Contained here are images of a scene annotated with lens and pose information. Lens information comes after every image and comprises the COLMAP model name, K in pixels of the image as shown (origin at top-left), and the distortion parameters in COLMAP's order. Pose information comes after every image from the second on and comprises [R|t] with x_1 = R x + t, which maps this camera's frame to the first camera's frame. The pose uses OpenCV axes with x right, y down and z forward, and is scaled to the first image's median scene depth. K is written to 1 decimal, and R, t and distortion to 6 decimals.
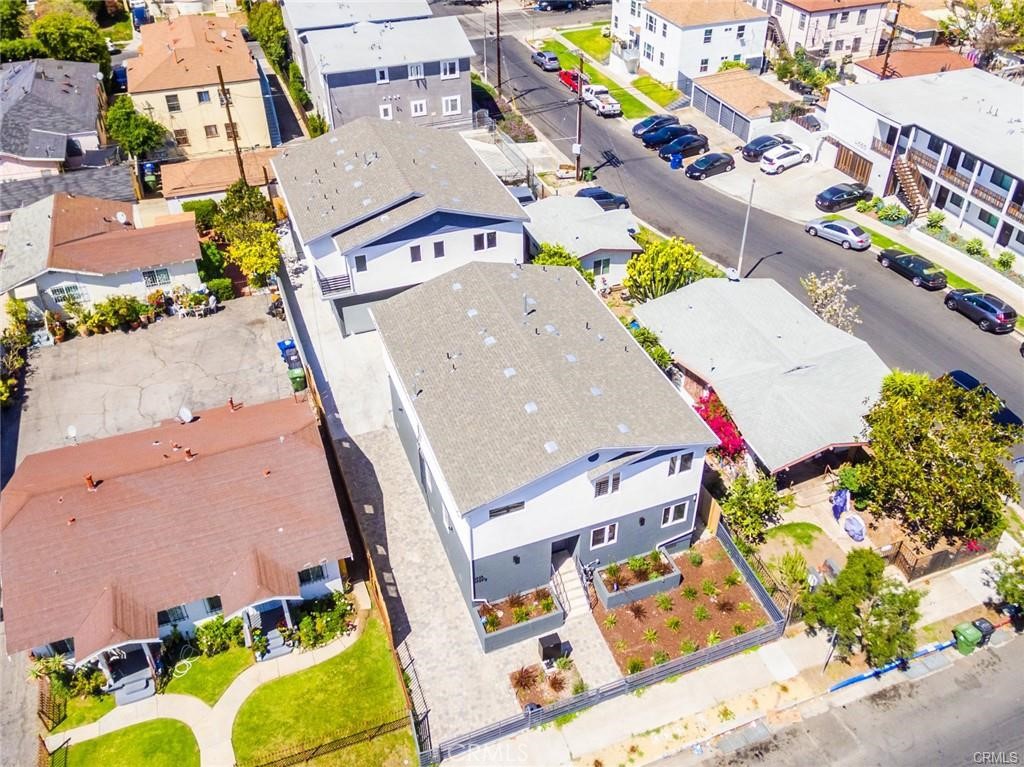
lens RADIAL K [[863.9, 0, 564.4], [0, 863.9, 382.7], [0, 0, 1]] dist [0.022960, -0.013842]
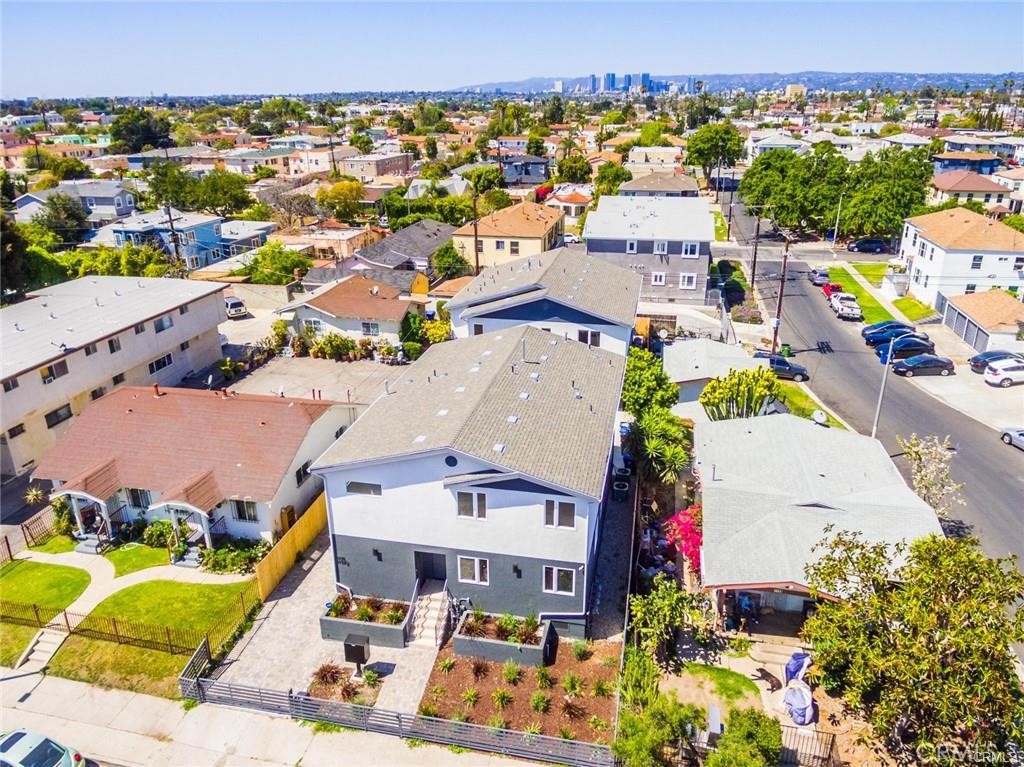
lens RADIAL K [[711.8, 0, 533.8], [0, 711.8, 387.6], [0, 0, 1]] dist [0.053992, -0.075931]
pose [[0.833649, 0.193132, -0.517426, 0.321721], [-0.328577, 0.926464, -0.183578, 0.080718], [0.443922, 0.323054, 0.835805, 0.226442]]
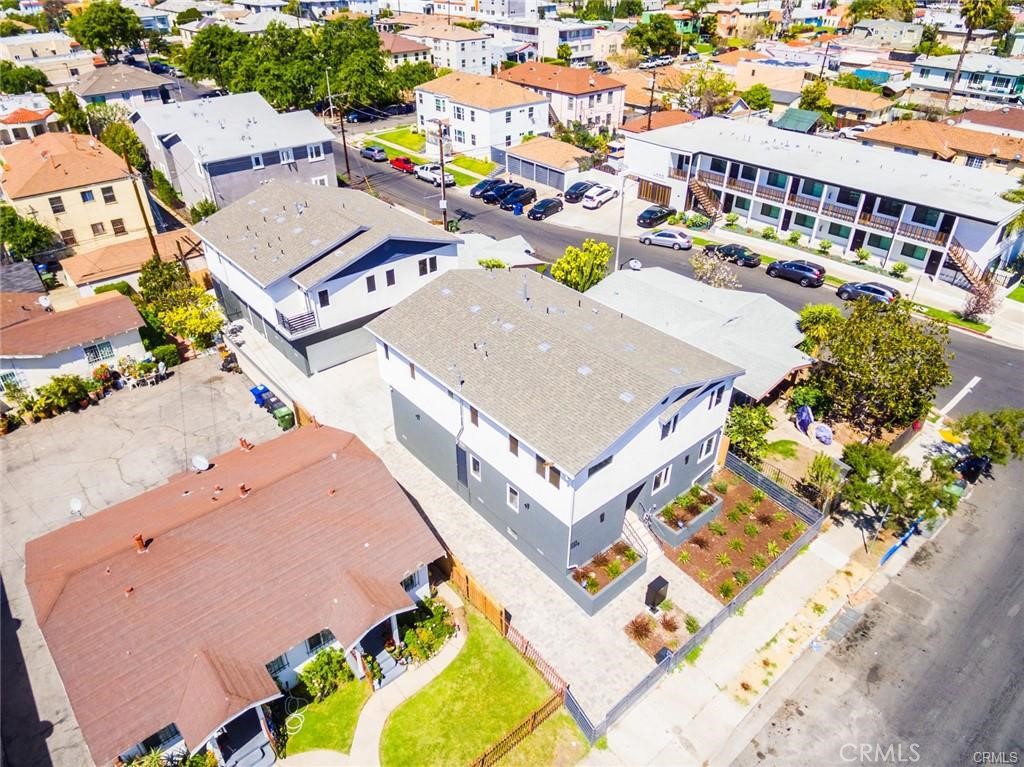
lens RADIAL K [[649.6, 0, 523.4], [0, 649.6, 393.6], [0, 0, 1]] dist [0.043460, -0.062590]
pose [[0.949709, -0.189213, 0.249501, -0.208759], [0.202697, 0.978804, -0.029260, 0.043212], [-0.238676, 0.078362, 0.967933, 0.176200]]
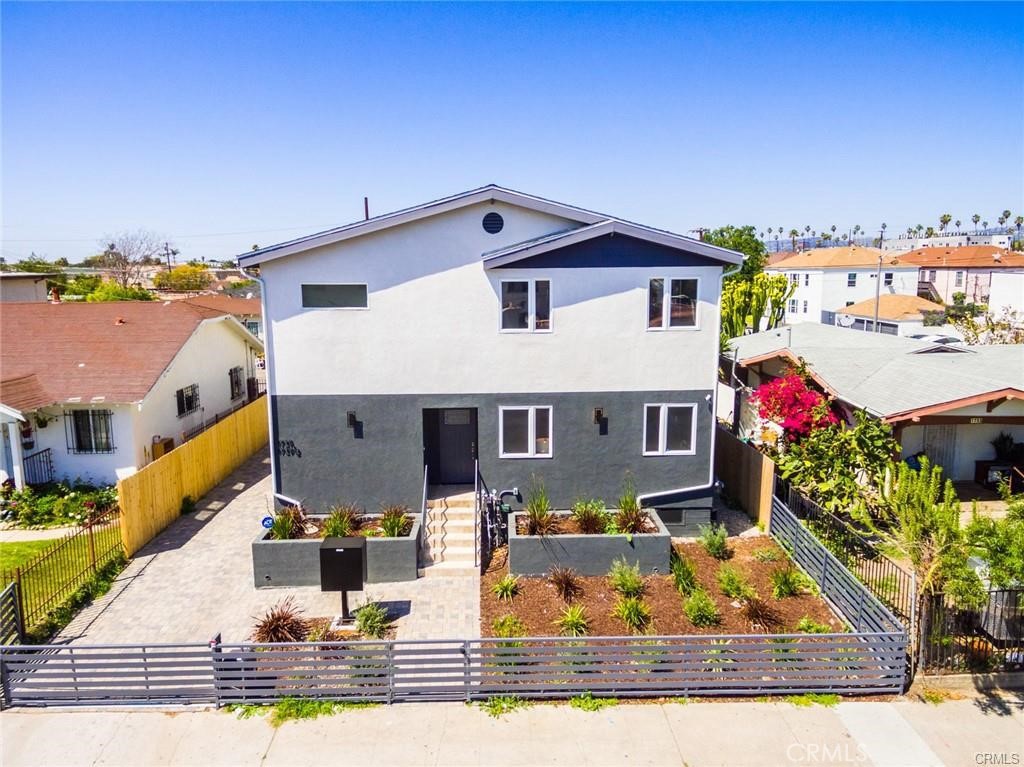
lens RADIAL K [[680.6, 0, 512.0], [0, 680.6, 383.5], [0, 0, 1]] dist [0.047177, -0.062447]
pose [[0.934181, 0.033122, -0.355259, 0.134222], [-0.197810, 0.876733, -0.438417, 0.240857], [0.296946, 0.479835, 0.825579, 0.435423]]
